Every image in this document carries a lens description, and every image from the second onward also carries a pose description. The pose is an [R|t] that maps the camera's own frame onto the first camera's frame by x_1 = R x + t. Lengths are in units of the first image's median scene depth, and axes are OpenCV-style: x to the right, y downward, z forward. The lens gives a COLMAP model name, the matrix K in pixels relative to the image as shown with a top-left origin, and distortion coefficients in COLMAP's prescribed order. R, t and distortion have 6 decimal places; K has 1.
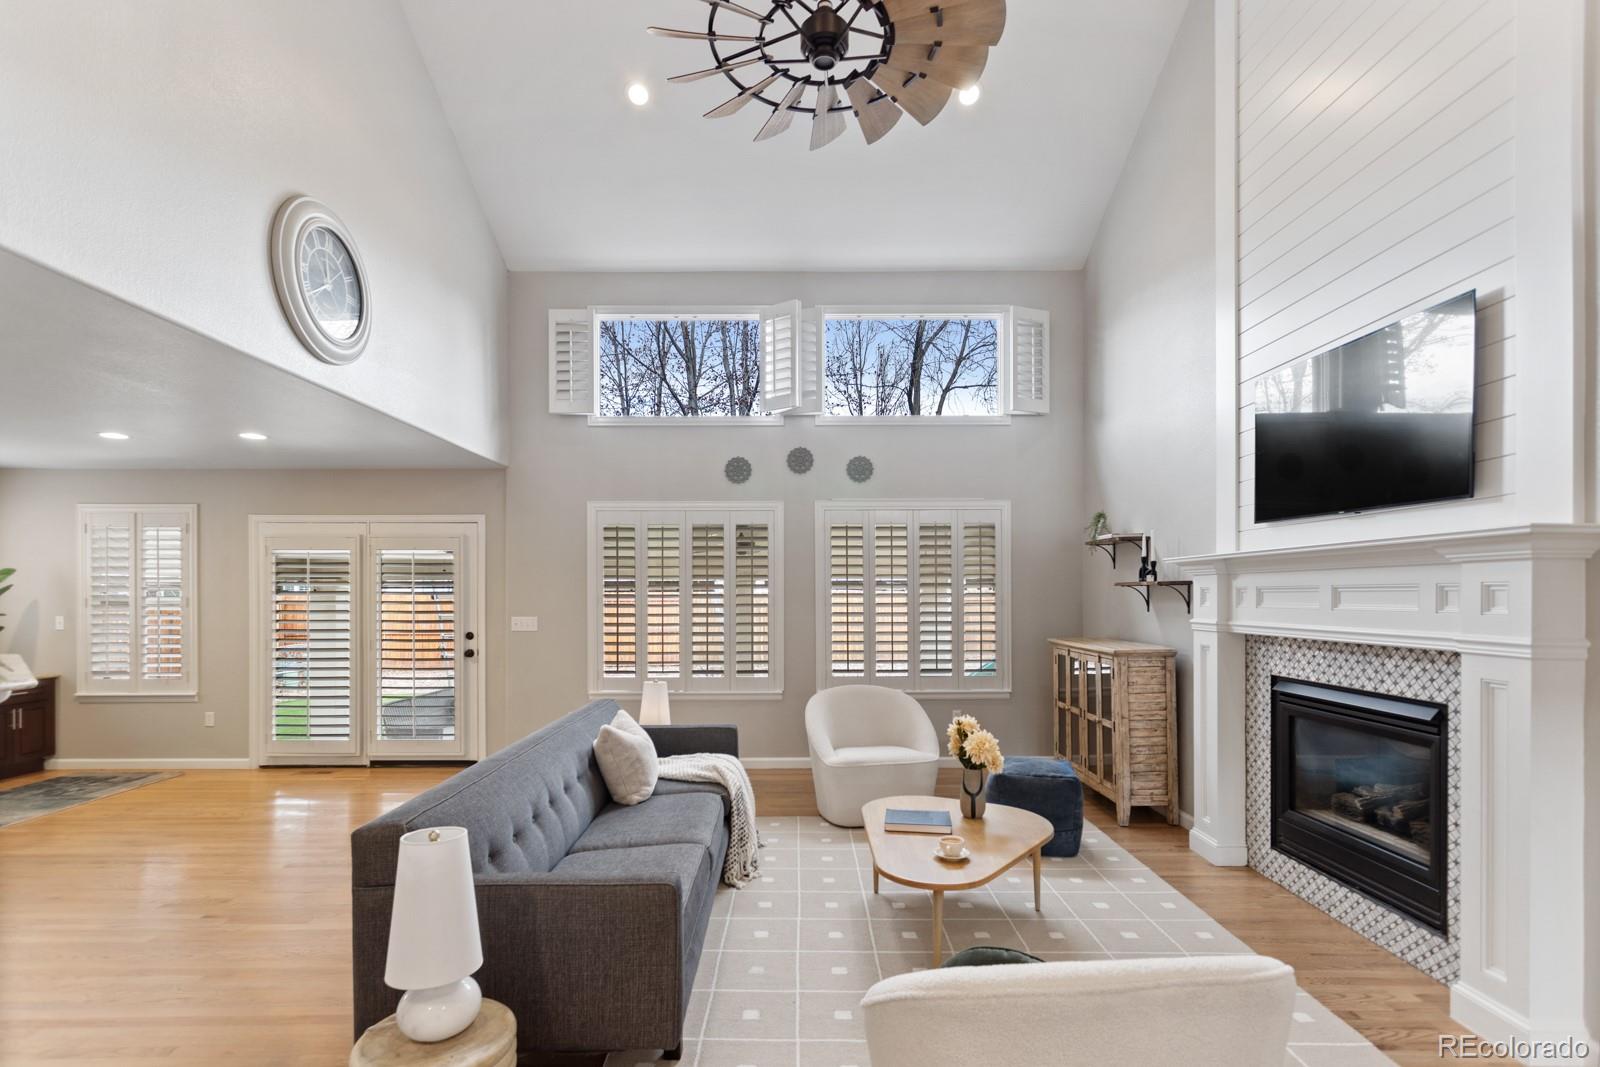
lens RADIAL K [[780.0, 0, 795.3], [0, 780.0, 599.4], [0, 0, 1]] dist [-0.015095, 0.017532]
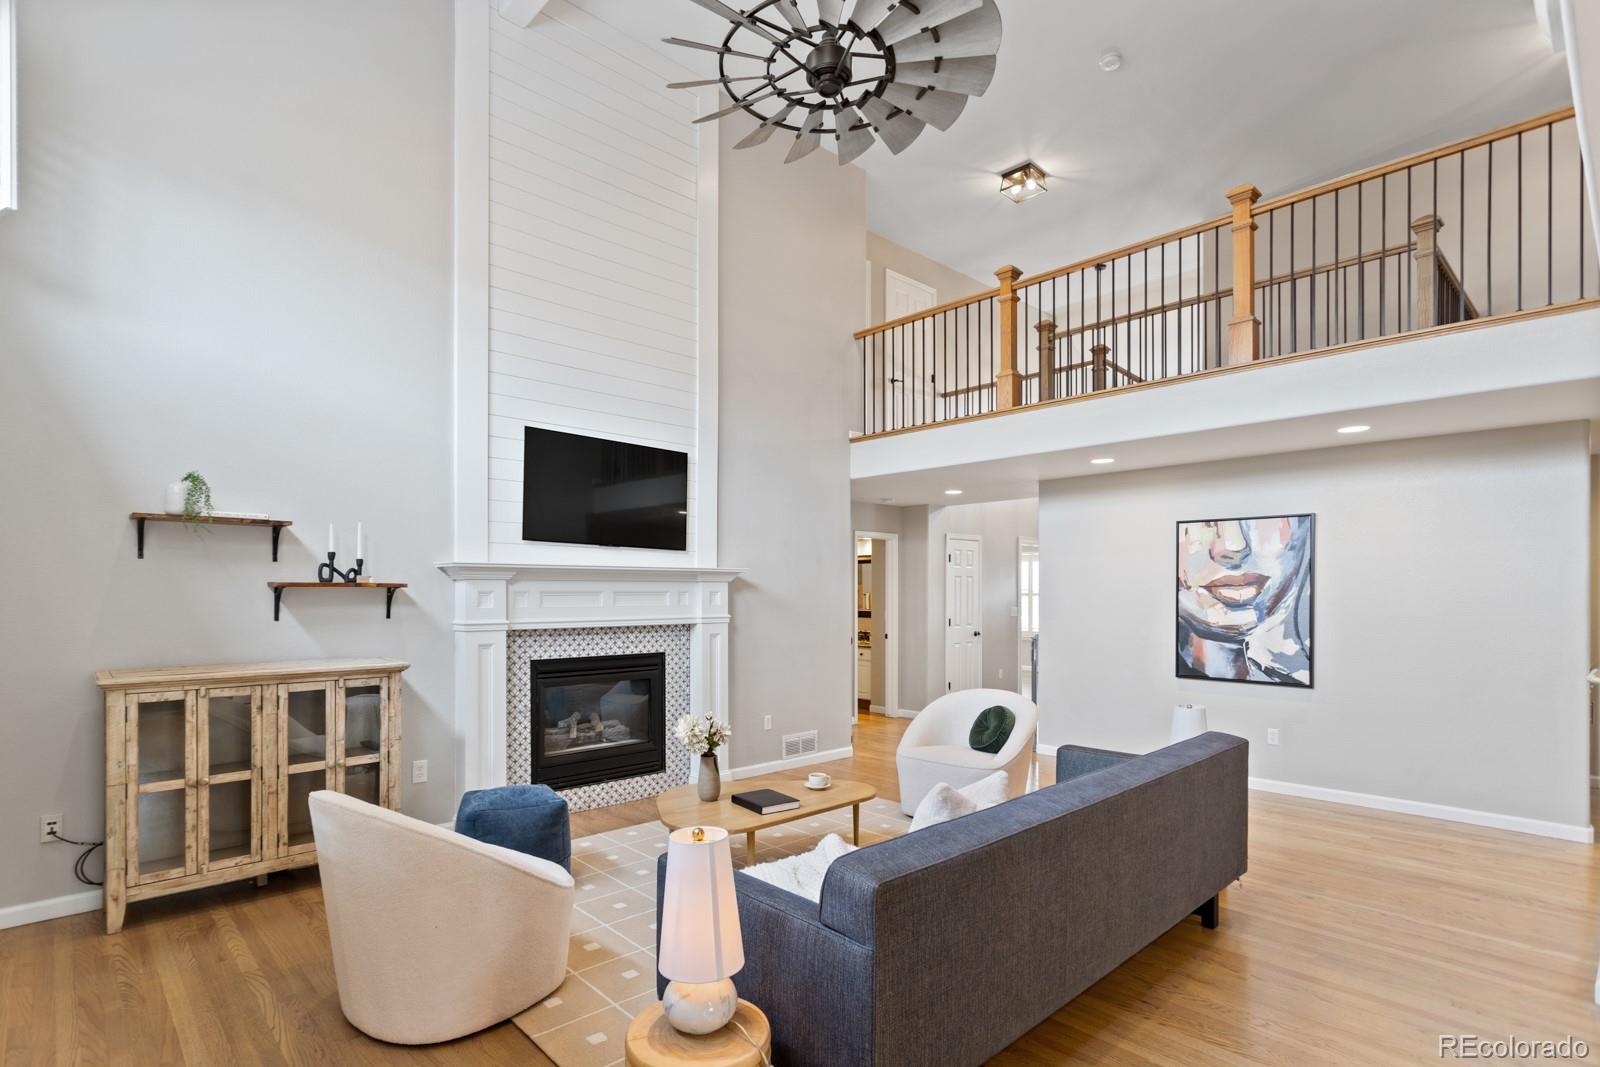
lens RADIAL K [[789.3, 0, 771.9], [0, 789.3, 589.6], [0, 0, 1]] dist [-0.002111, -0.000218]
pose [[-0.667158, 0.003781, 0.744907, -0.380310], [0.005178, 0.999986, -0.000438, -0.009836], [-0.744898, 0.003565, -0.667168, 0.967689]]
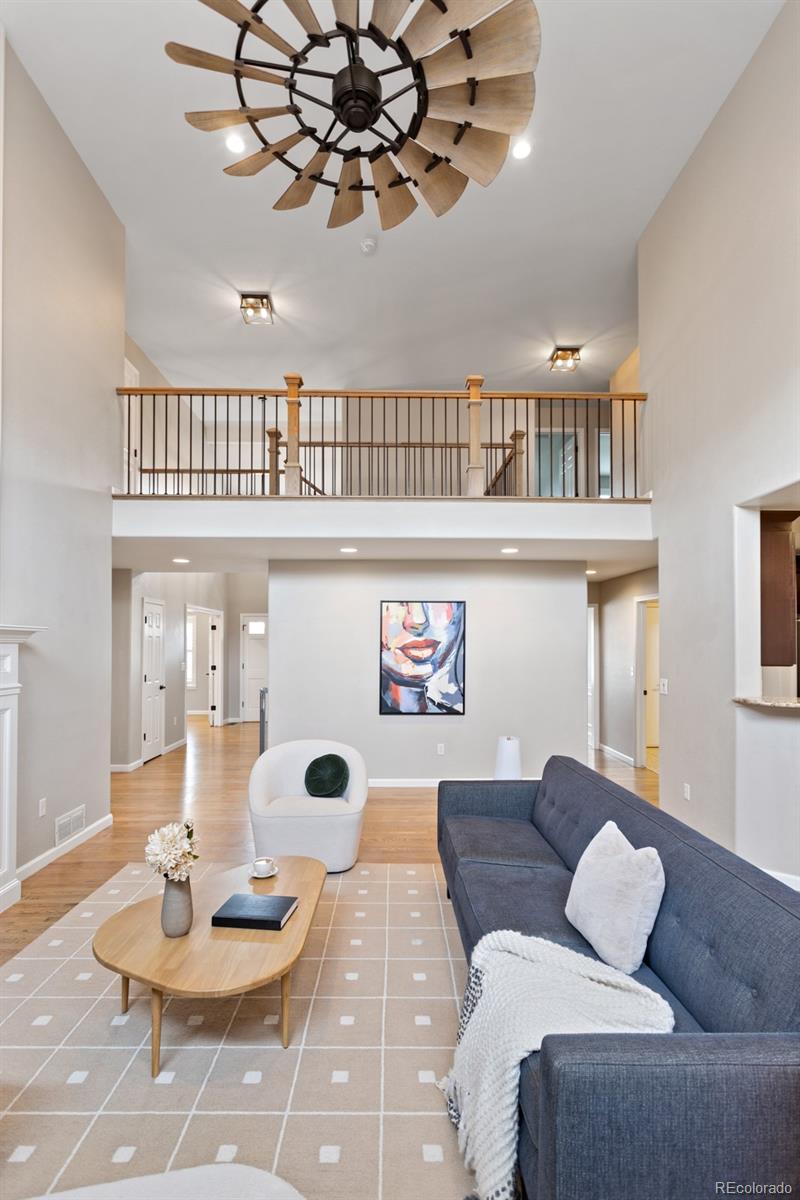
lens RADIAL K [[592.0, 0, 401.4], [0, 592.0, 635.2], [0, 0, 1]] dist [-0.002111, -0.000218]
pose [[-0.999982, 0.000128, -0.005927, -0.011938], [0.000222, 0.999874, -0.015872, -0.017499], [0.005925, -0.015873, -0.999856, 0.947734]]
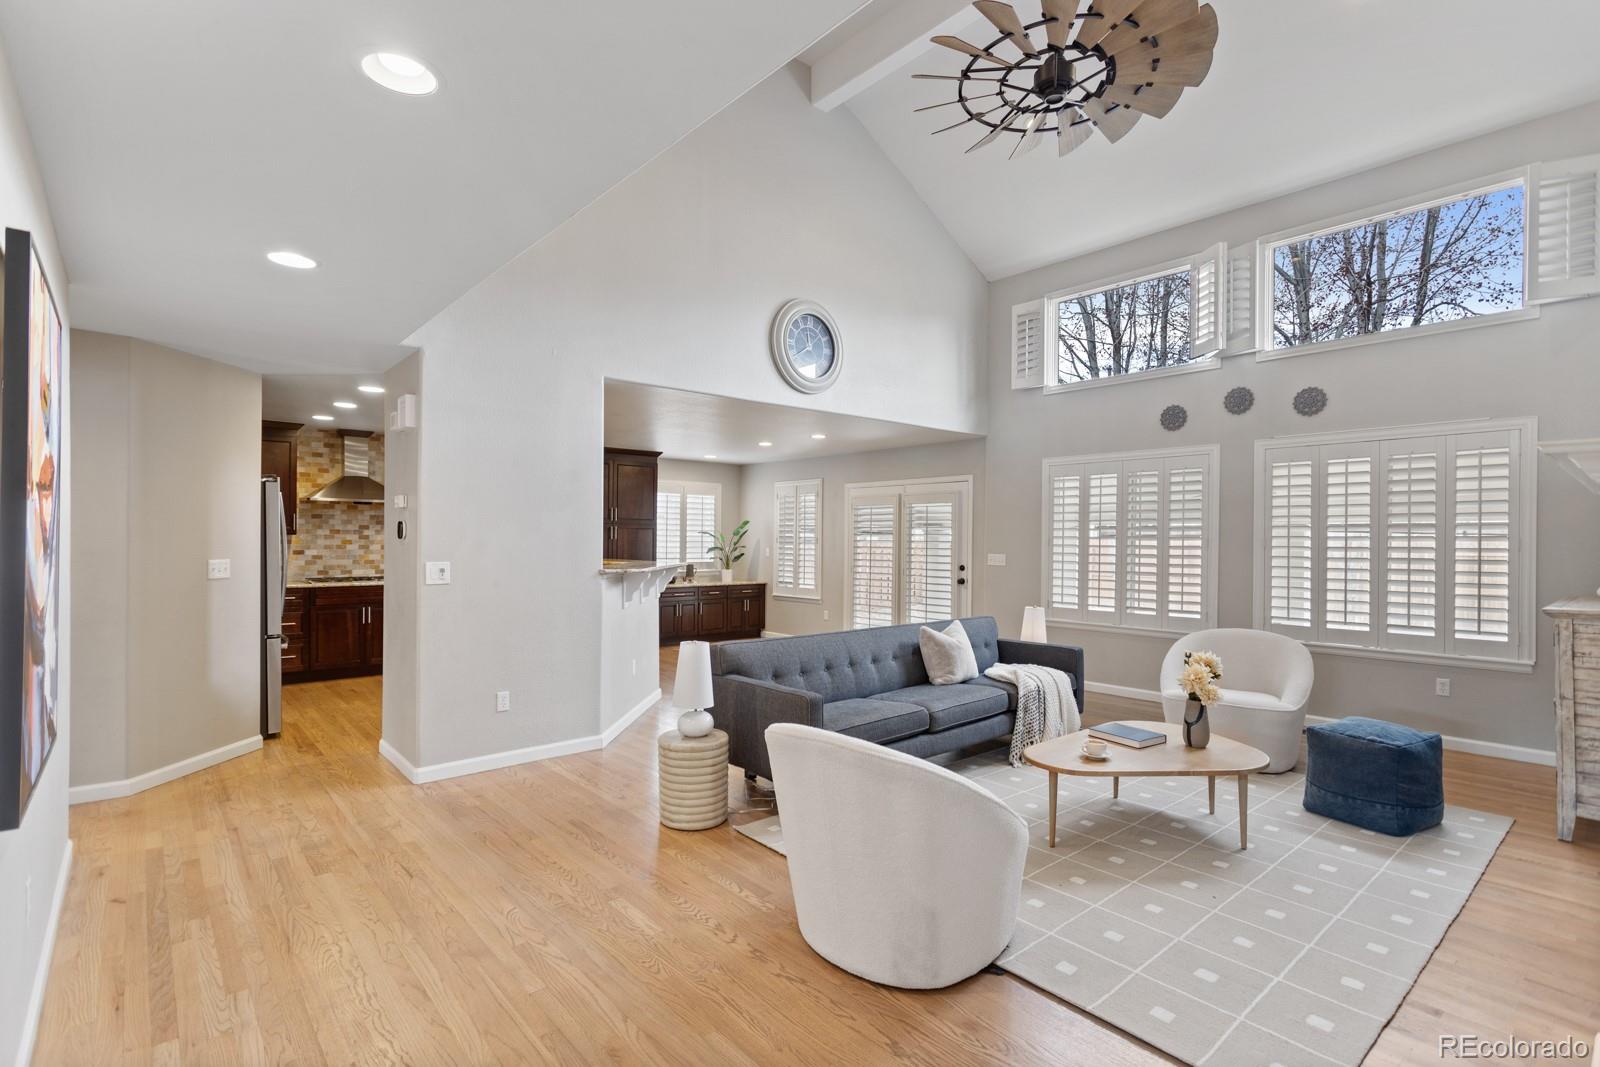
lens RADIAL K [[765.3, 0, 802.9], [0, 765.3, 540.8], [0, 0, 1]] dist [0.001773, 0.000881]
pose [[0.656159, 0.007269, -0.754588, 0.381149], [-0.012303, 0.999924, -0.001065, 0.005901], [0.754523, 0.009983, 0.656198, -0.045839]]
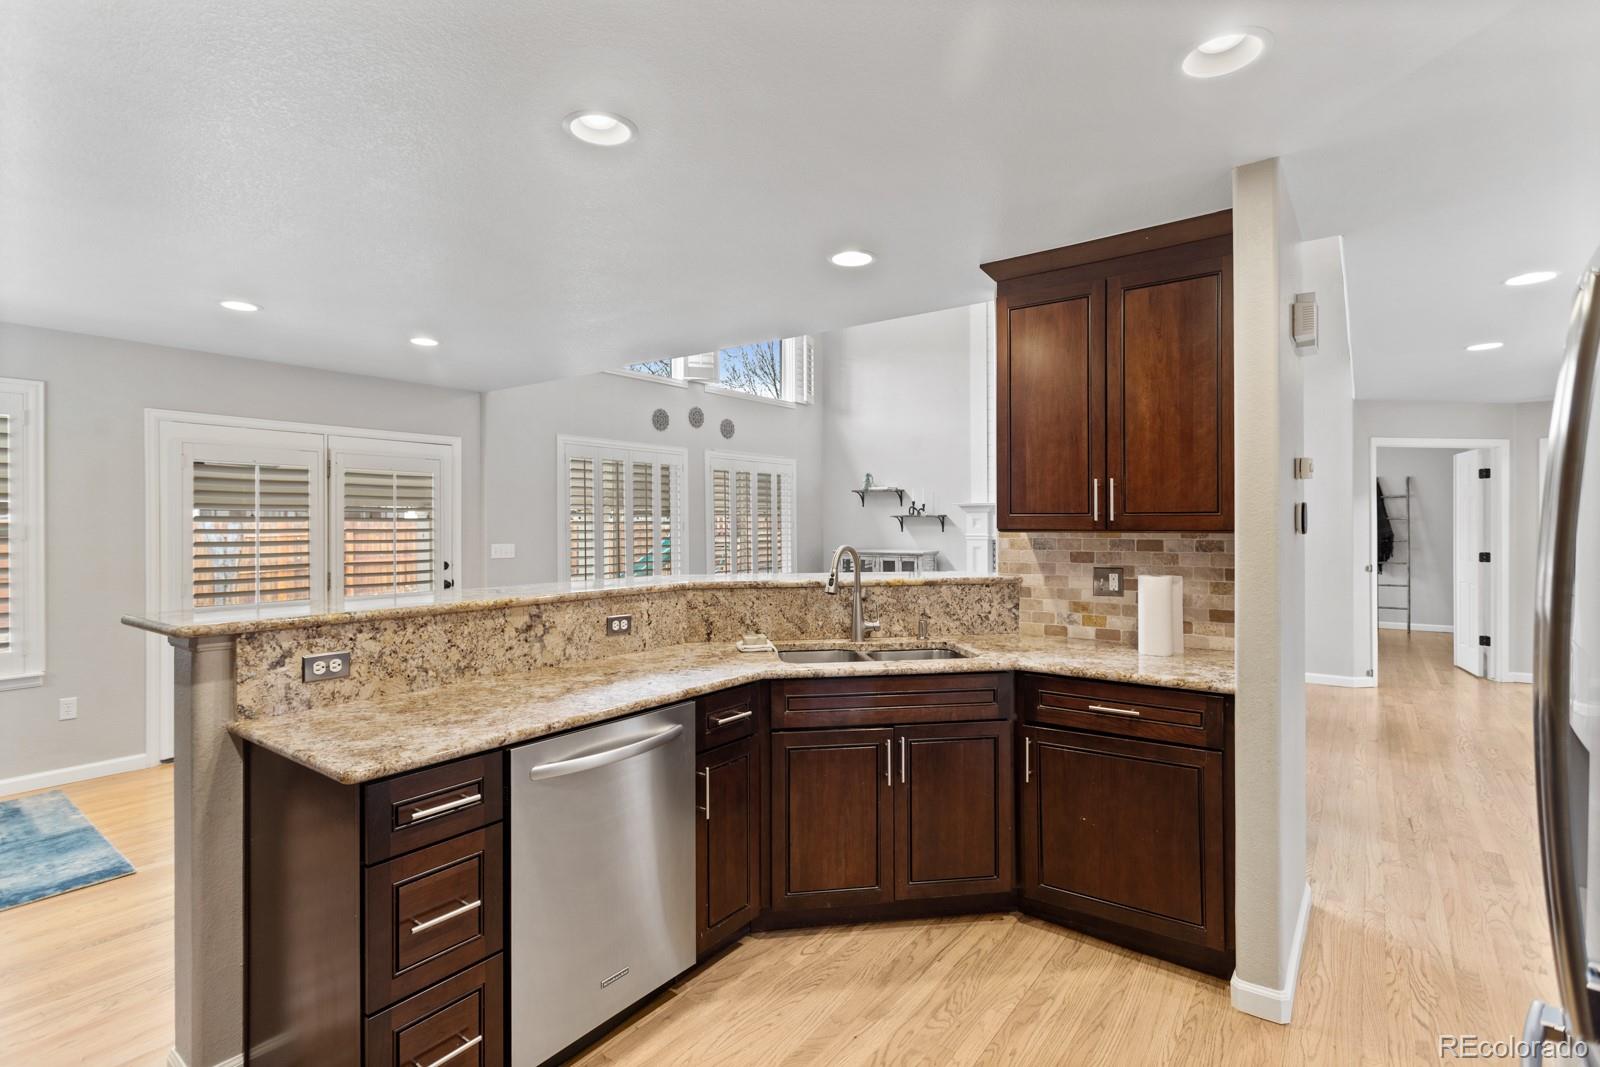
lens RADIAL K [[758.2, 0, 800.0], [0, 758.2, 533.5], [0, 0, 1]] dist [0.000018, 0.000381]
pose [[0.605159, -0.010798, 0.796031, -0.899800], [0.005869, 0.999941, 0.009102, 0.002527], [-0.796083, -0.000837, 0.605187, 0.111873]]
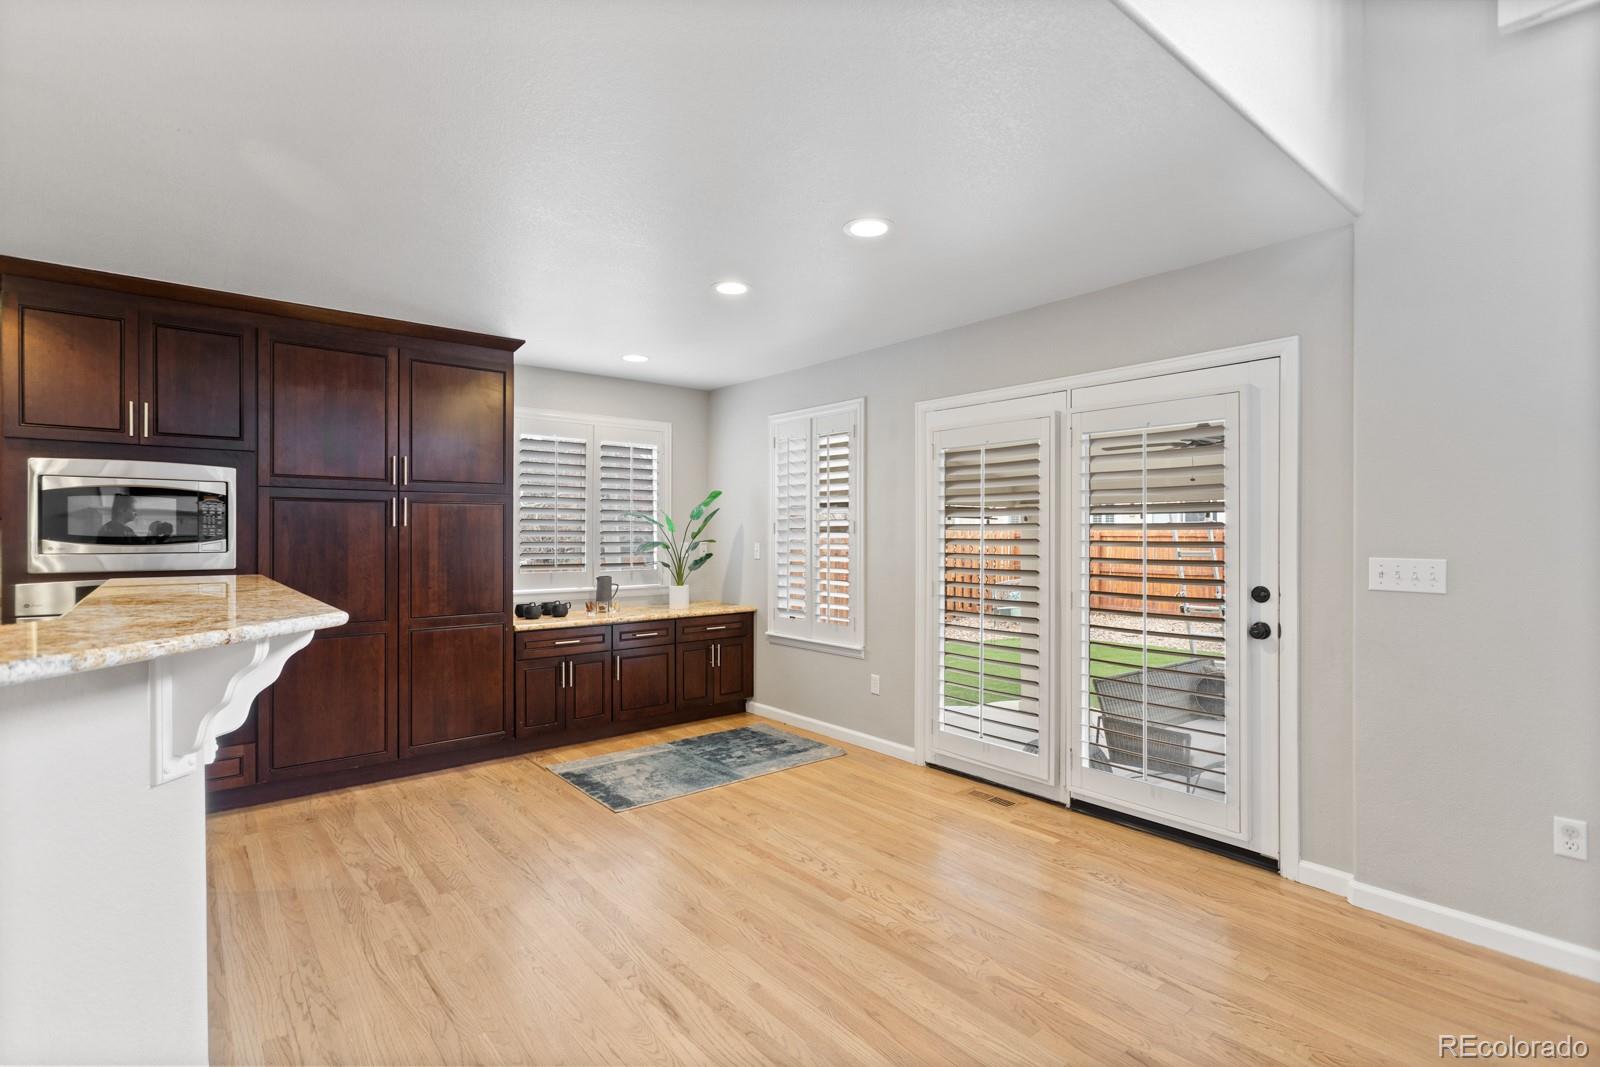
lens RADIAL K [[758.2, 0, 800.0], [0, 758.2, 533.5], [0, 0, 1]] dist [0.000018, 0.000381]
pose [[0.634492, 0.001654, -0.772928, -0.240426], [-0.003945, 0.999992, -0.001099, 0.011072], [0.772919, 0.003746, 0.634493, 0.489334]]
